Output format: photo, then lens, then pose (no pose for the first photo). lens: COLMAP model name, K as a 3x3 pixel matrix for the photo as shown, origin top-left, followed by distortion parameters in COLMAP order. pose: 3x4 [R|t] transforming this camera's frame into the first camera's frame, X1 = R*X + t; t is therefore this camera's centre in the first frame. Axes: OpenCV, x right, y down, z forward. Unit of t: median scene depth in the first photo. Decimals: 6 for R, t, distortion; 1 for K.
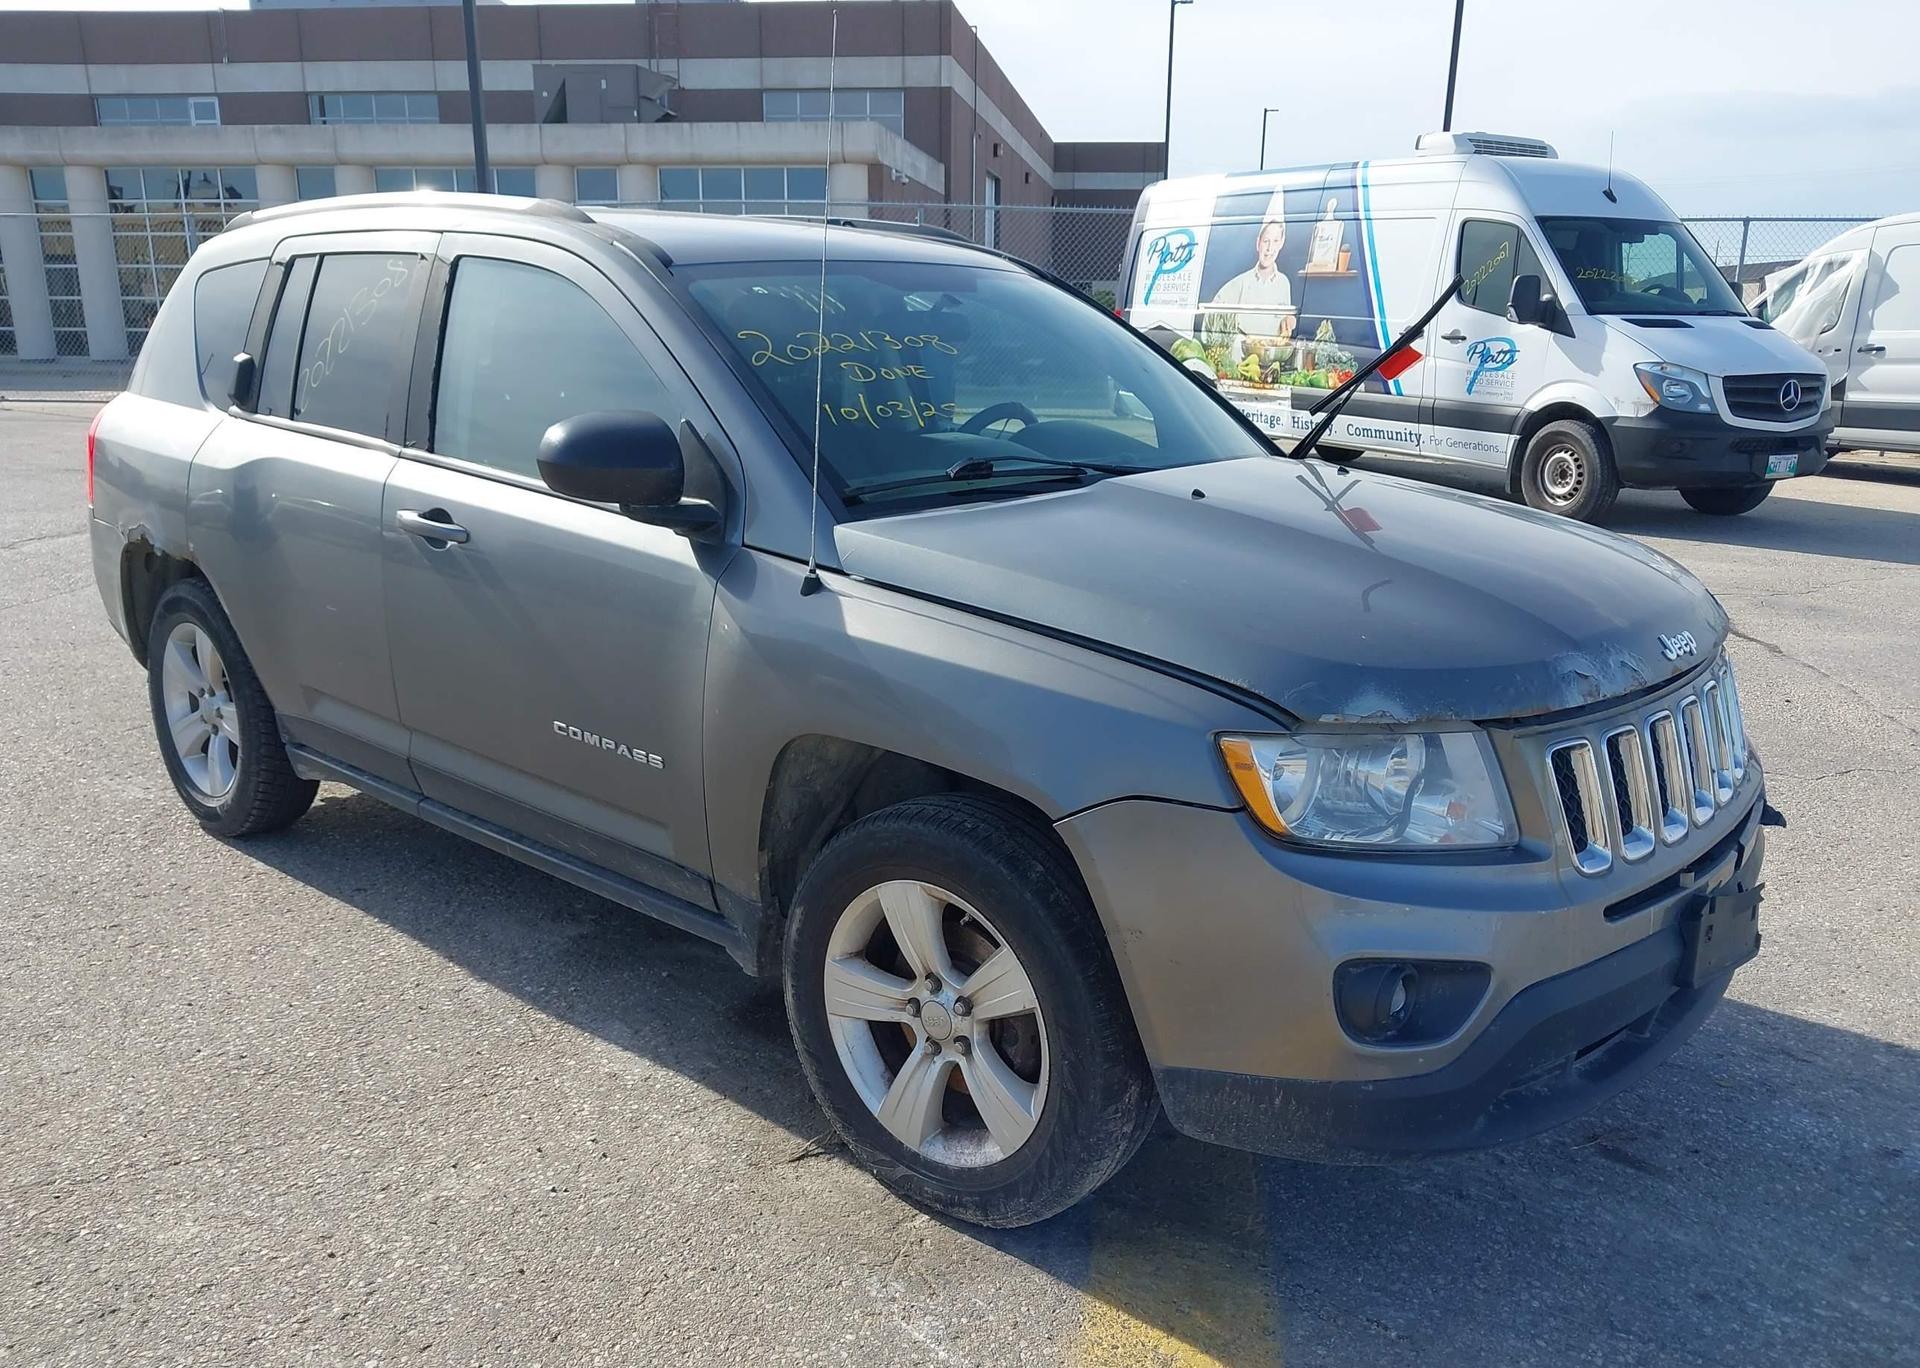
lens RADIAL K [[1550.1, 0, 931.8], [0, 1550.1, 689.9], [0, 0, 1]] dist [0.027696, -0.043451]
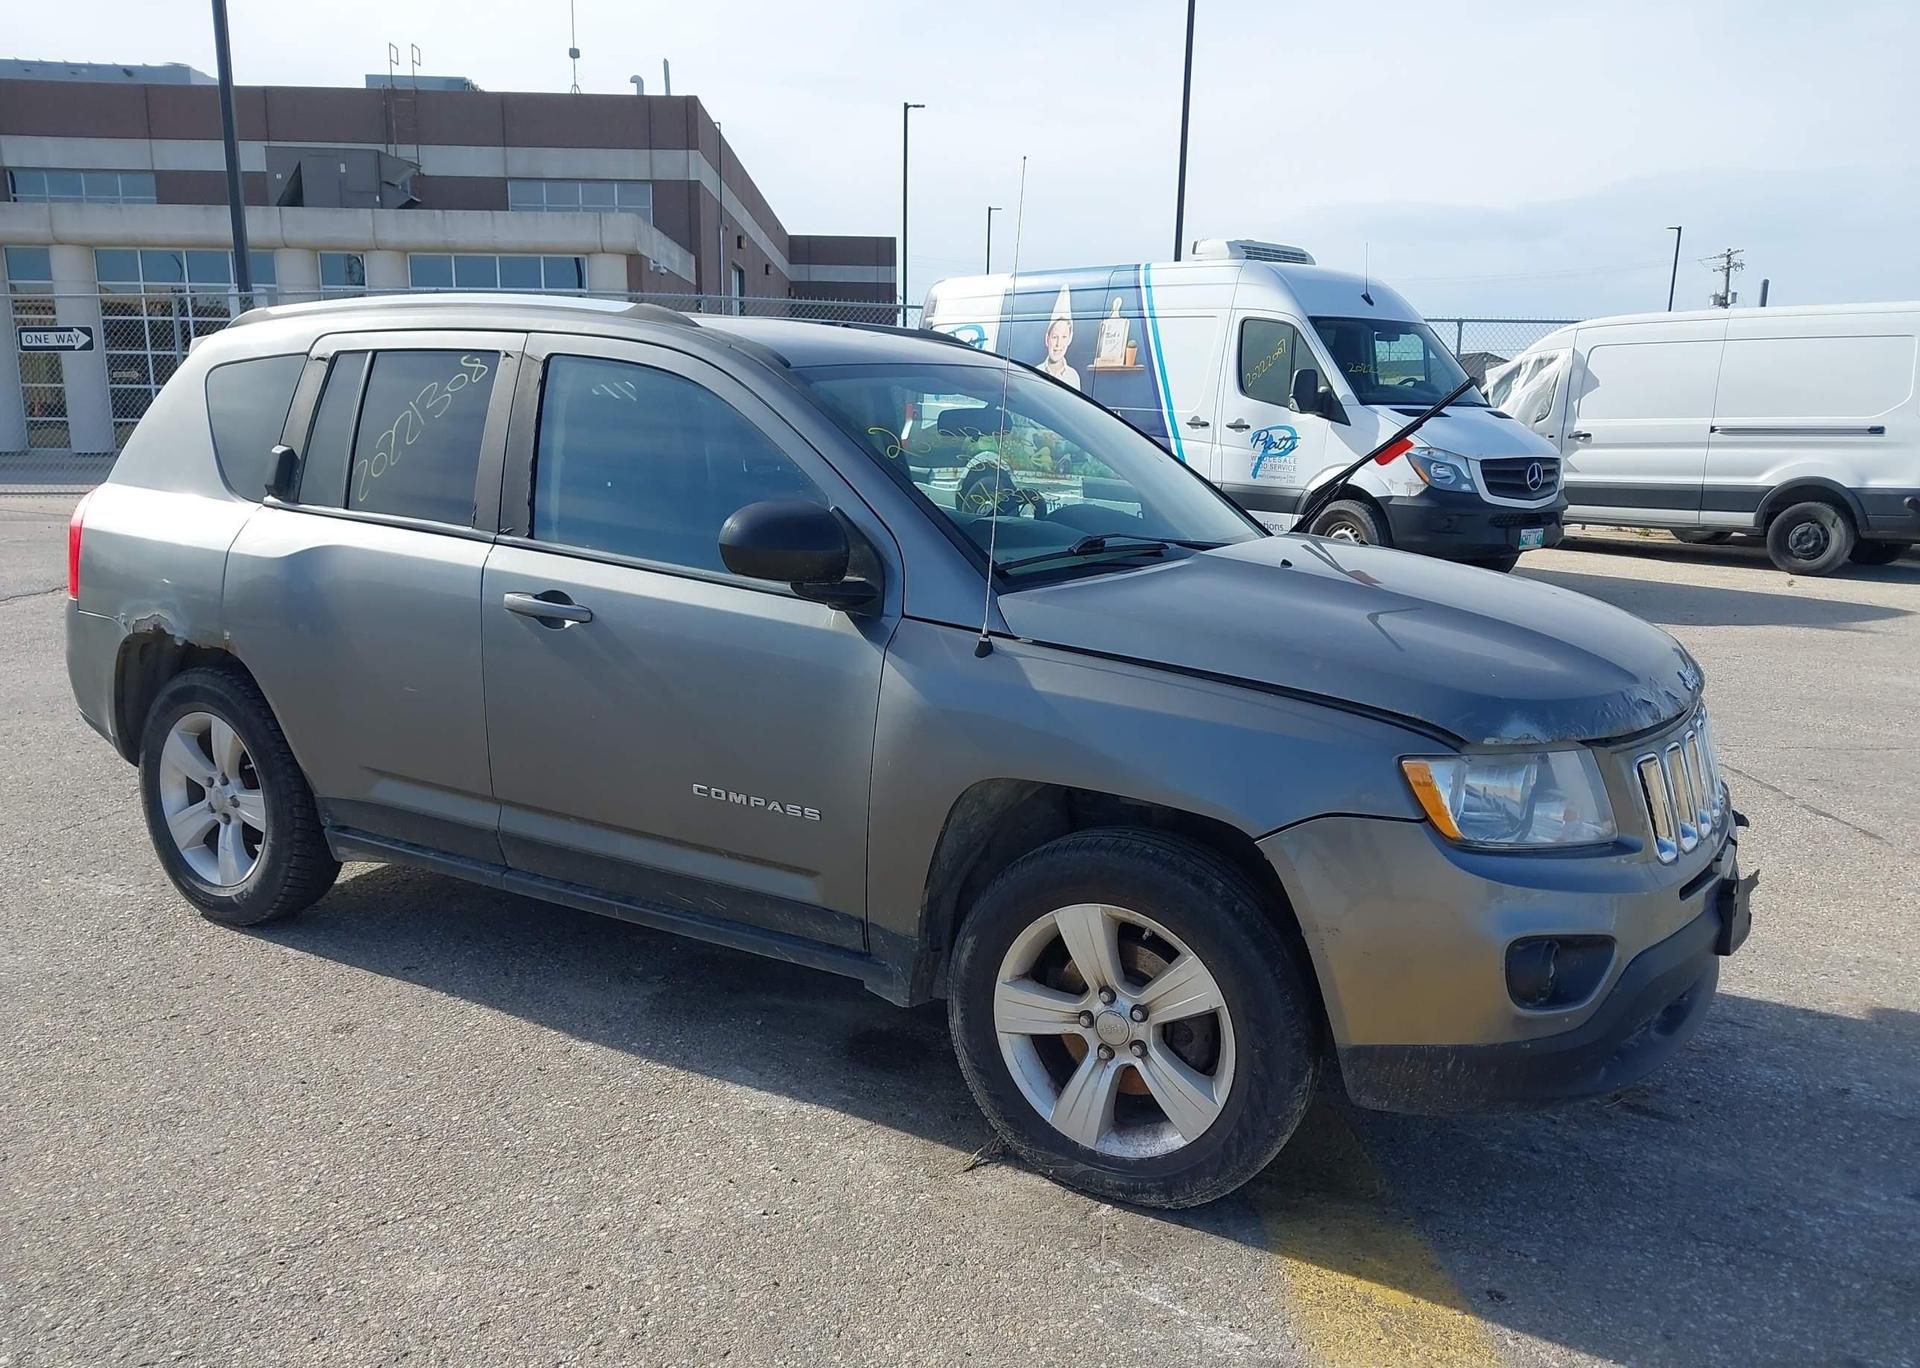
lens RADIAL K [[1550.1, 0, 937.9], [0, 1550.1, 681.8], [0, 0, 1]] dist [0.027696, -0.043451]
pose [[0.984229, -0.029230, 0.174465, -0.262564], [0.039320, 0.997731, -0.054660, 0.014870], [-0.172471, 0.060658, 0.983145, -0.089969]]
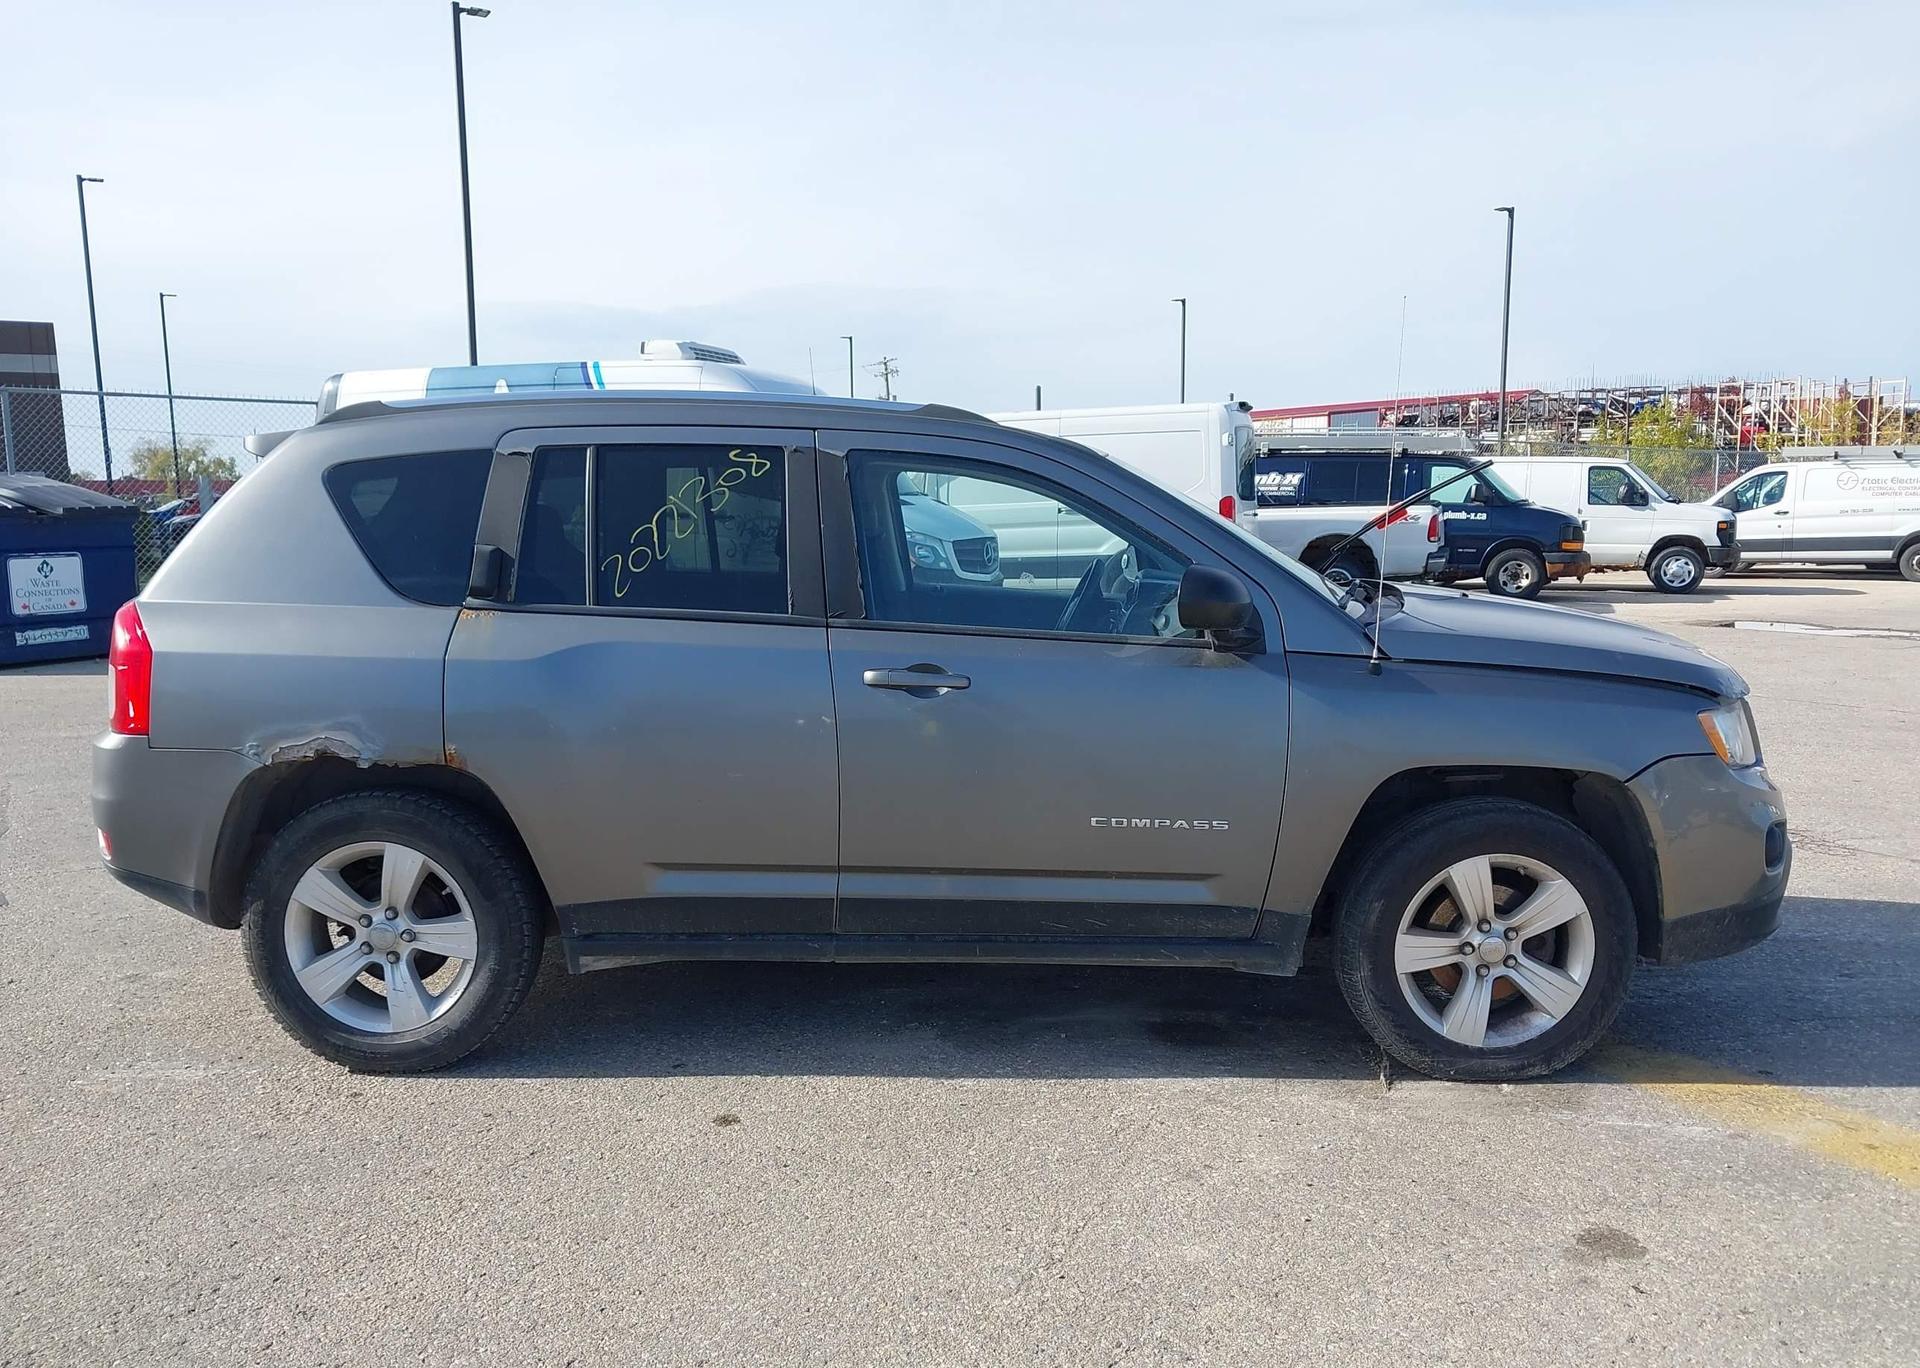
lens RADIAL K [[1550.1, 0, 946.4], [0, 1550.1, 709.1], [0, 0, 1]] dist [0.027696, -0.043451]
pose [[0.769310, -0.105678, 0.630075, -1.101361], [0.171110, 0.984276, -0.043837, -0.031095], [-0.615535, 0.141536, 0.775296, 0.112488]]
